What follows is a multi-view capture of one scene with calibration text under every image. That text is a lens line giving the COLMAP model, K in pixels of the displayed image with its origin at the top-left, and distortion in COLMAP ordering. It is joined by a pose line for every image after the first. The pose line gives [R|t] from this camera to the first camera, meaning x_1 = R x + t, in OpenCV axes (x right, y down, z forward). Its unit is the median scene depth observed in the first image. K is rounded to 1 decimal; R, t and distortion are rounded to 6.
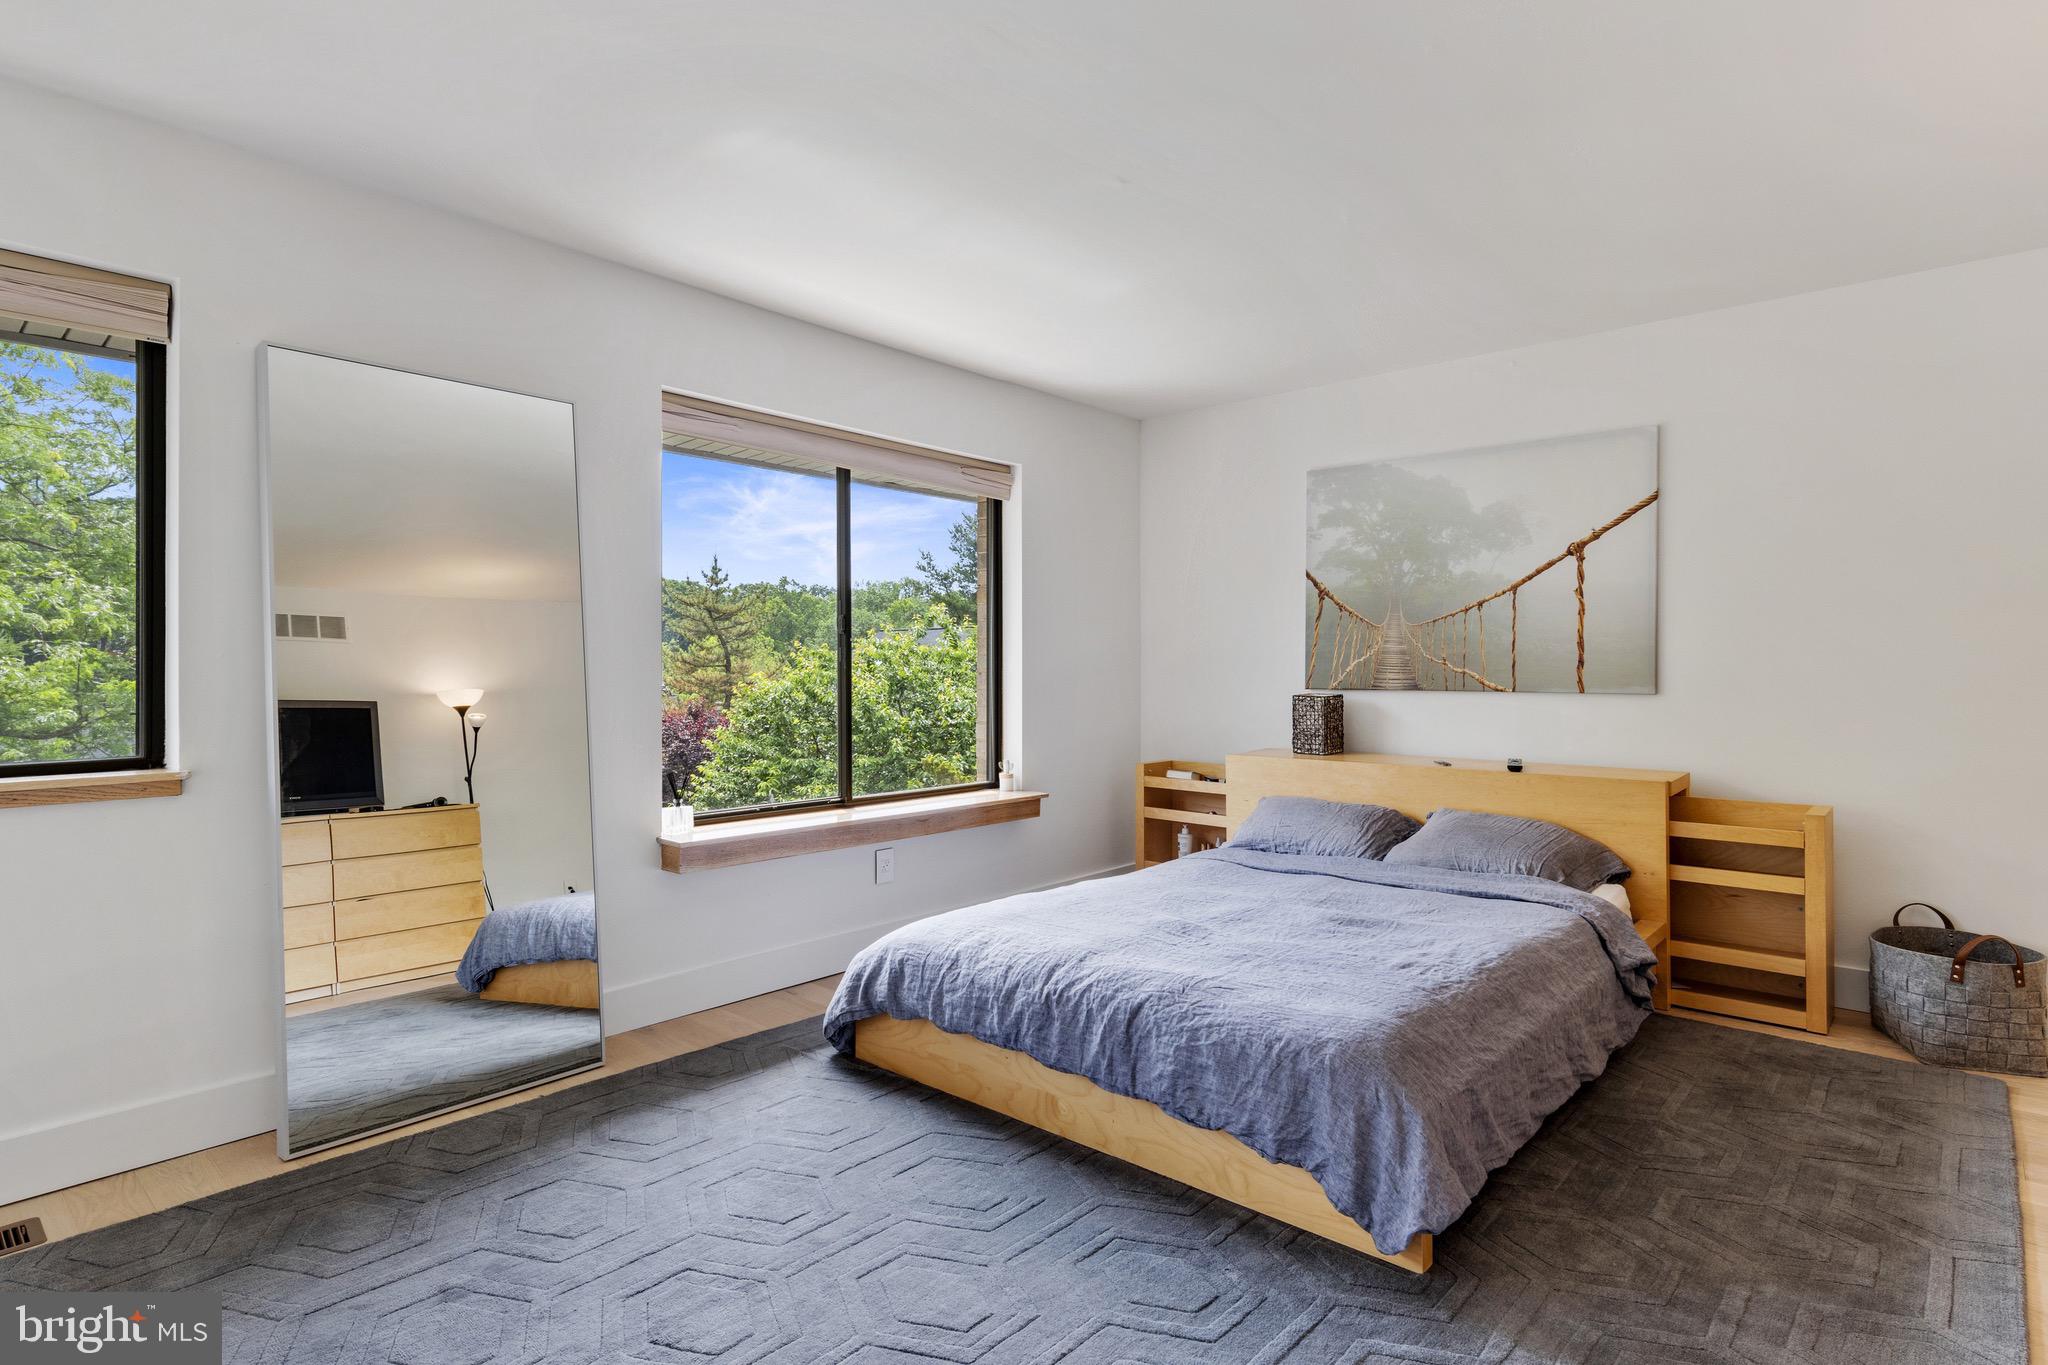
lens RADIAL K [[1051.8, 0, 1025.5], [0, 1051.8, 669.0], [0, 0, 1]] dist [0.009923, -0.000514]
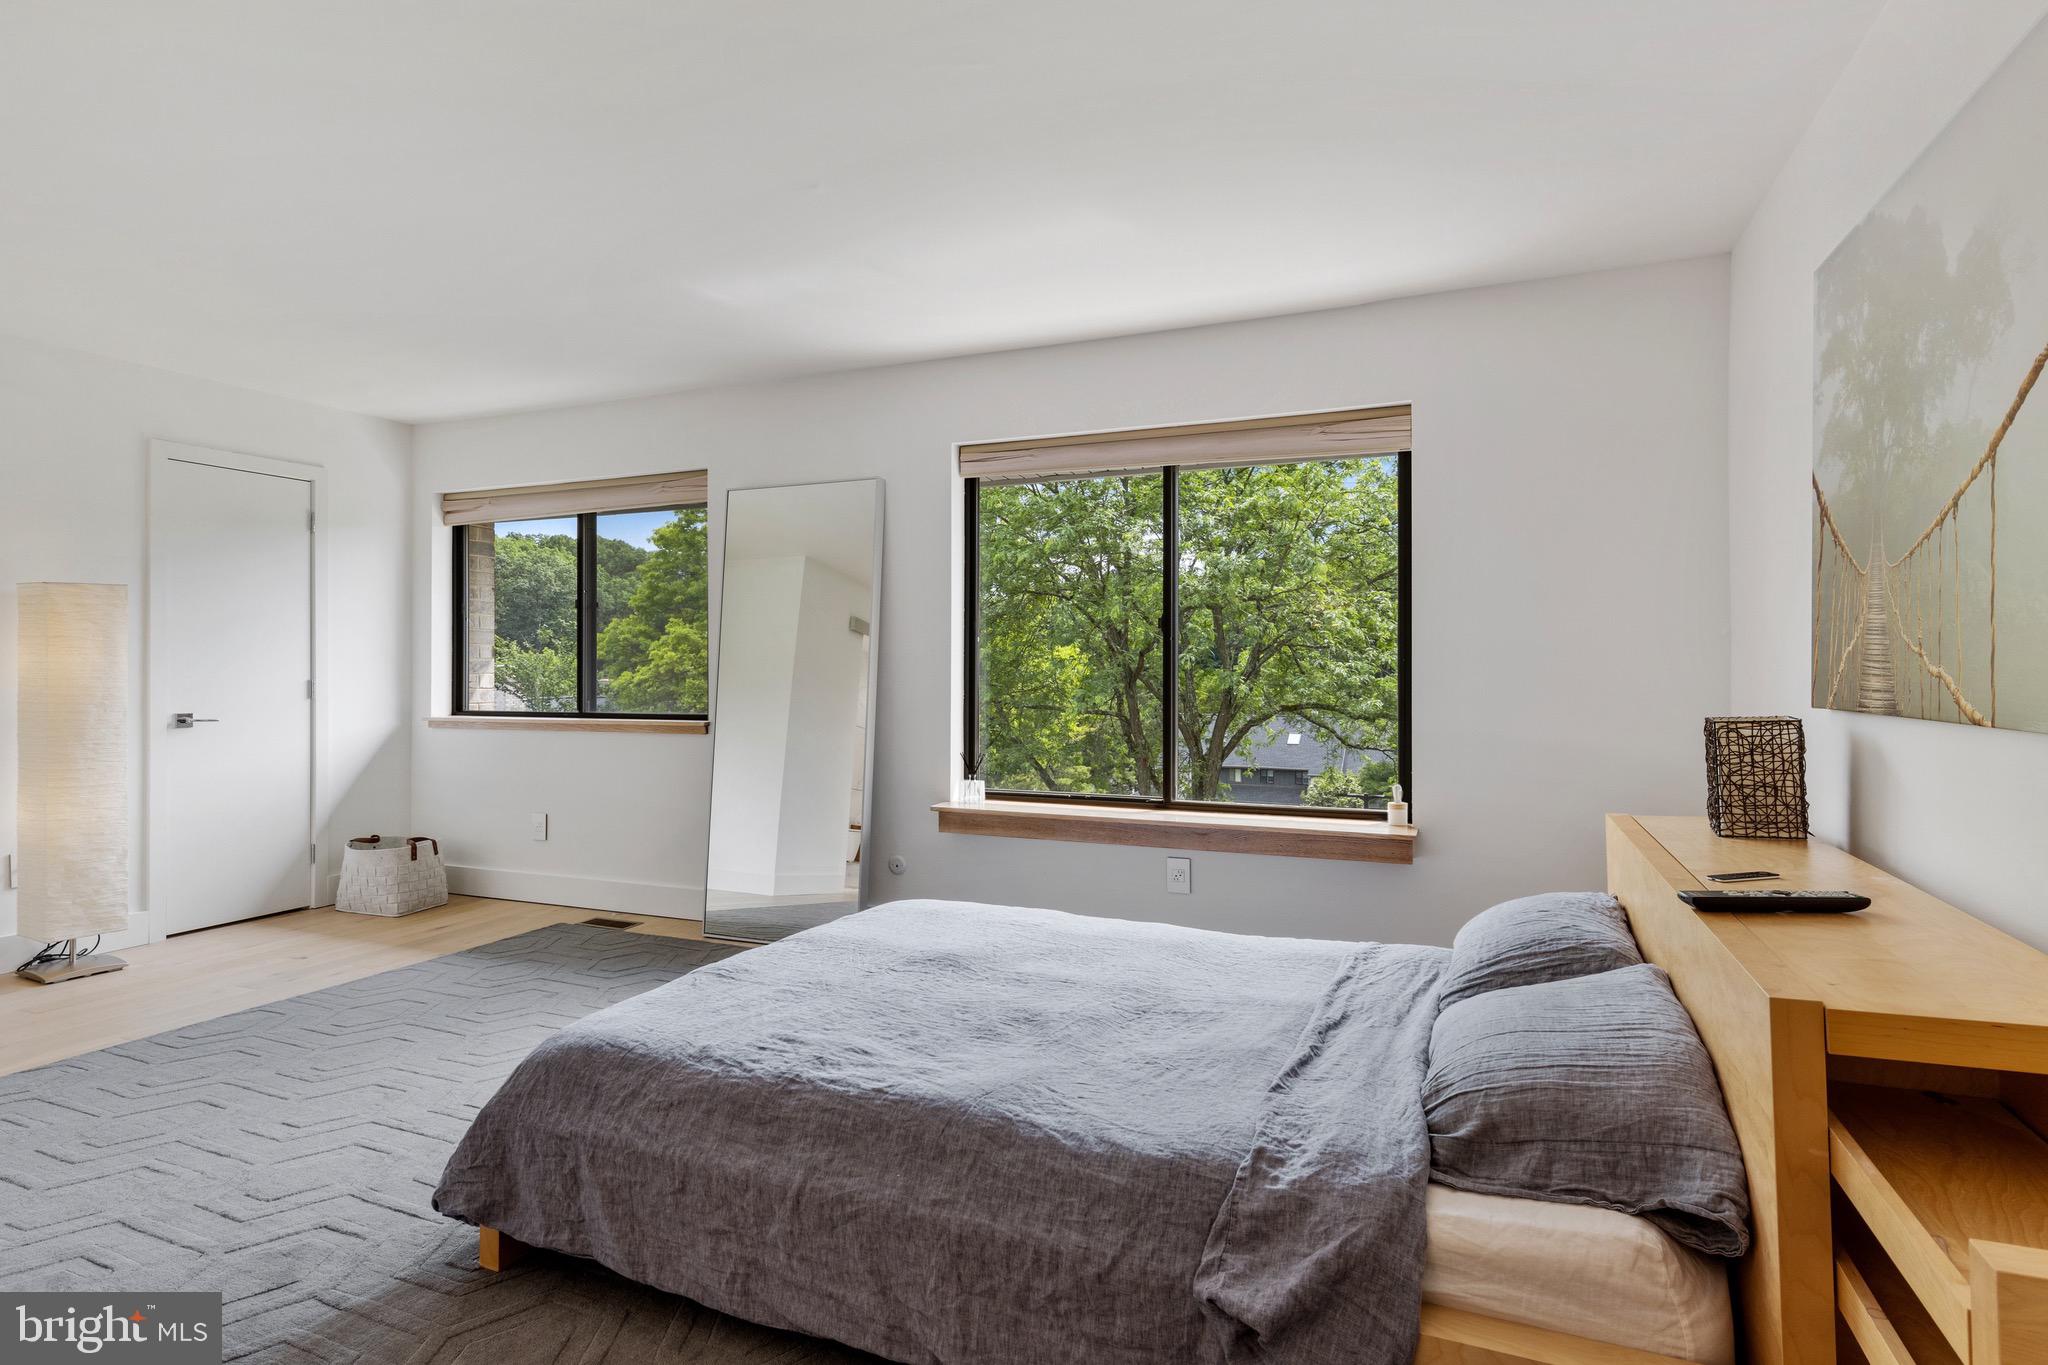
lens RADIAL K [[1051.8, 0, 1025.5], [0, 1051.8, 669.0], [0, 0, 1]] dist [0.009923, -0.000514]
pose [[0.318674, -0.001018, -0.947864, 0.732939], [0.001556, 0.999999, -0.000551, 0.000475], [0.947863, -0.001299, 0.318675, 0.570340]]
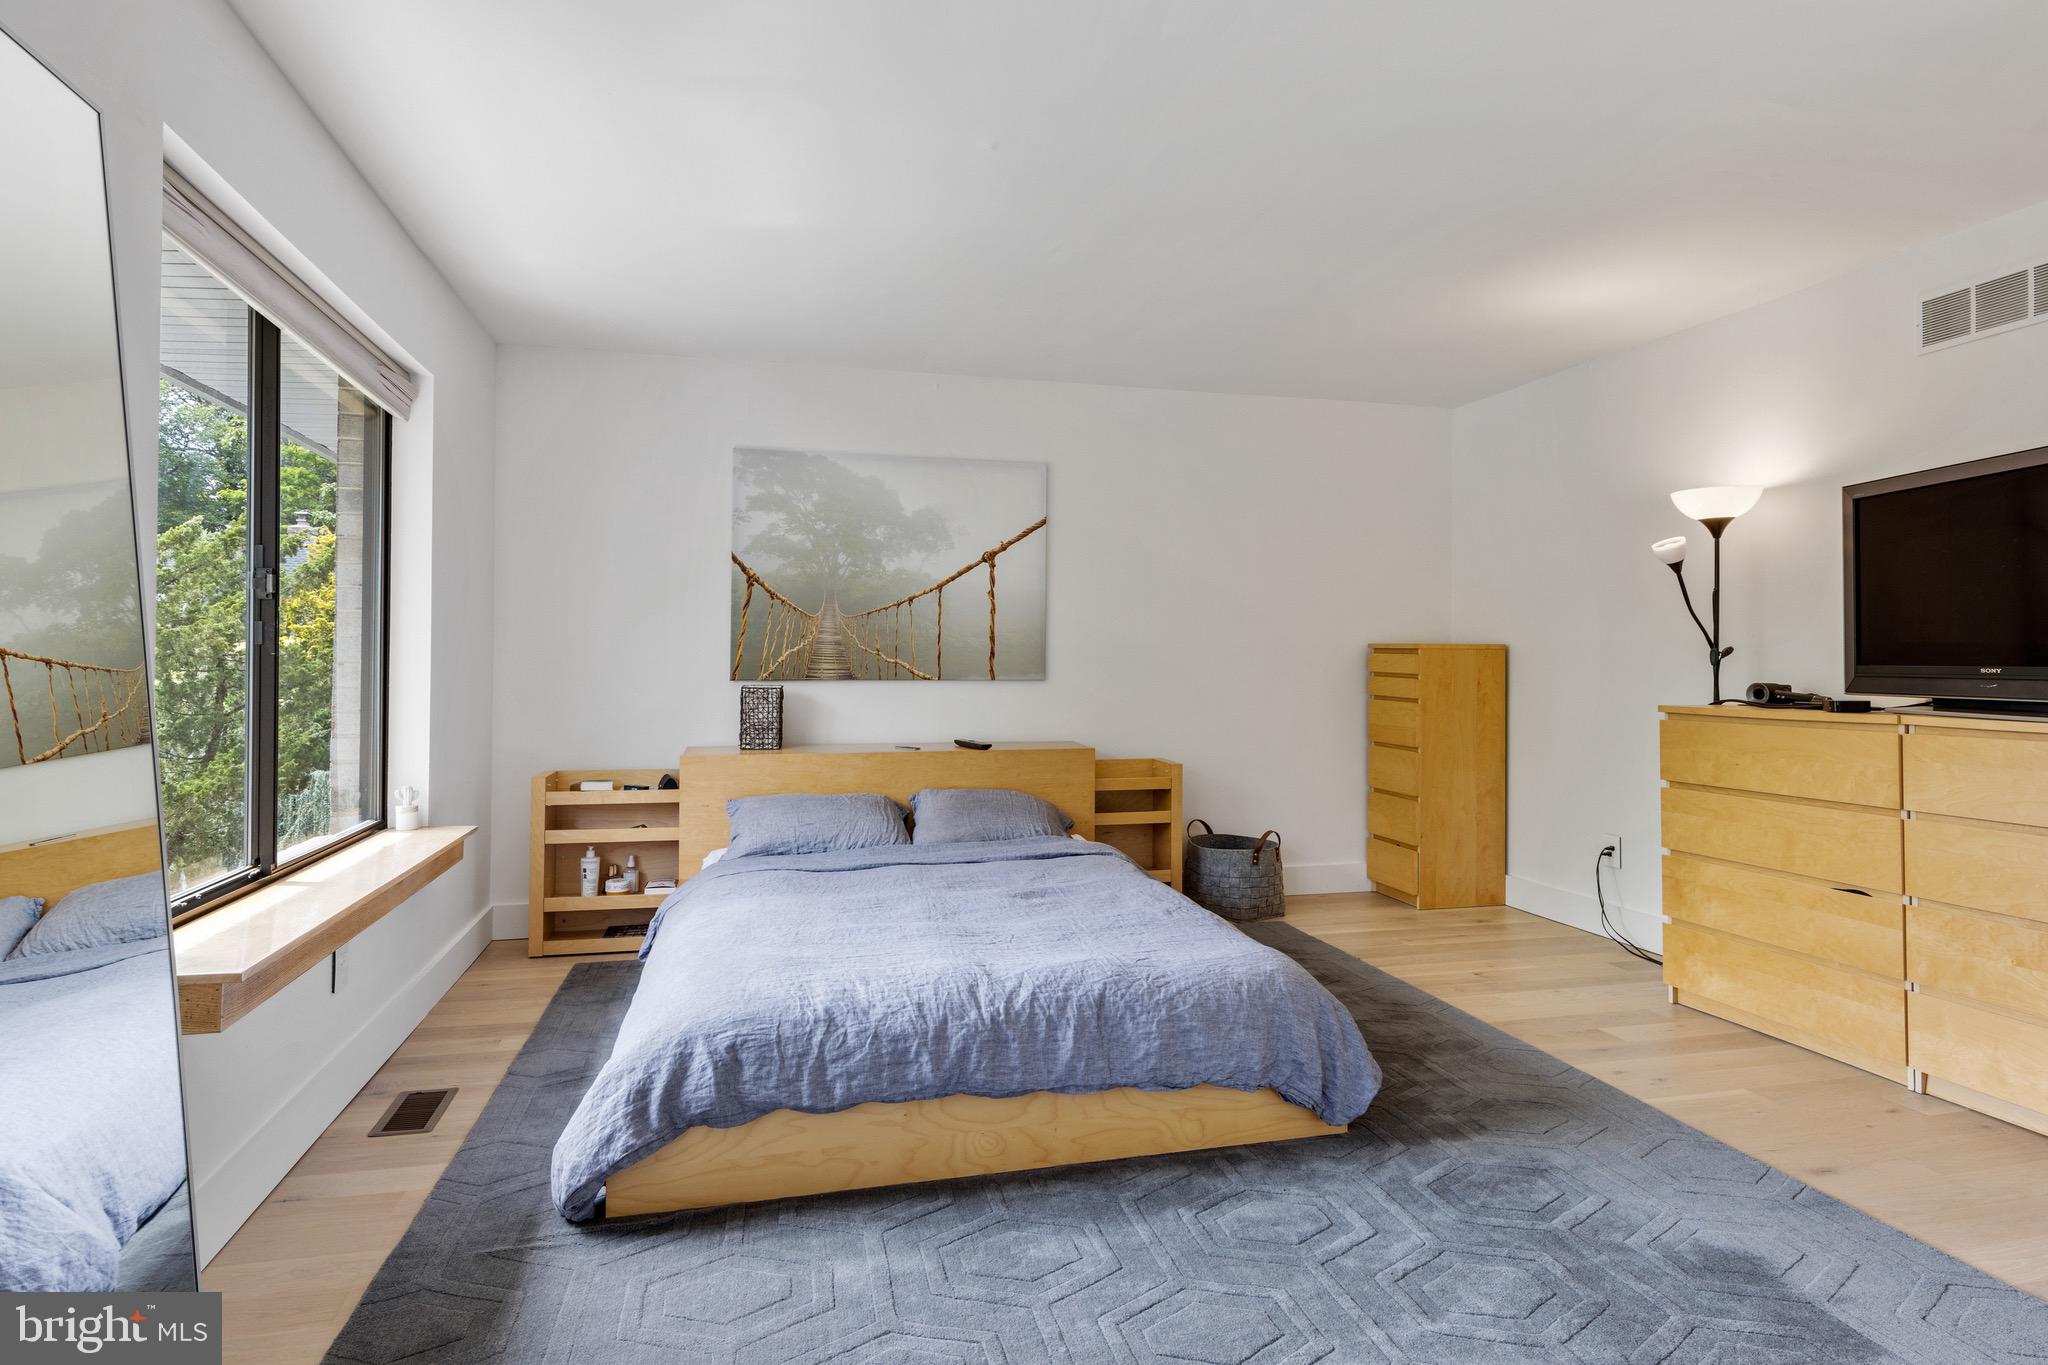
lens RADIAL K [[1110.8, 0, 1017.8], [0, 1110.8, 642.4], [0, 0, 1]] dist [0.011884, -0.000450]
pose [[0.563140, 0.015759, 0.826211, -0.475235], [-0.001287, 0.999834, -0.018193, 0.003342], [-0.826361, 0.009182, 0.563066, 0.277619]]
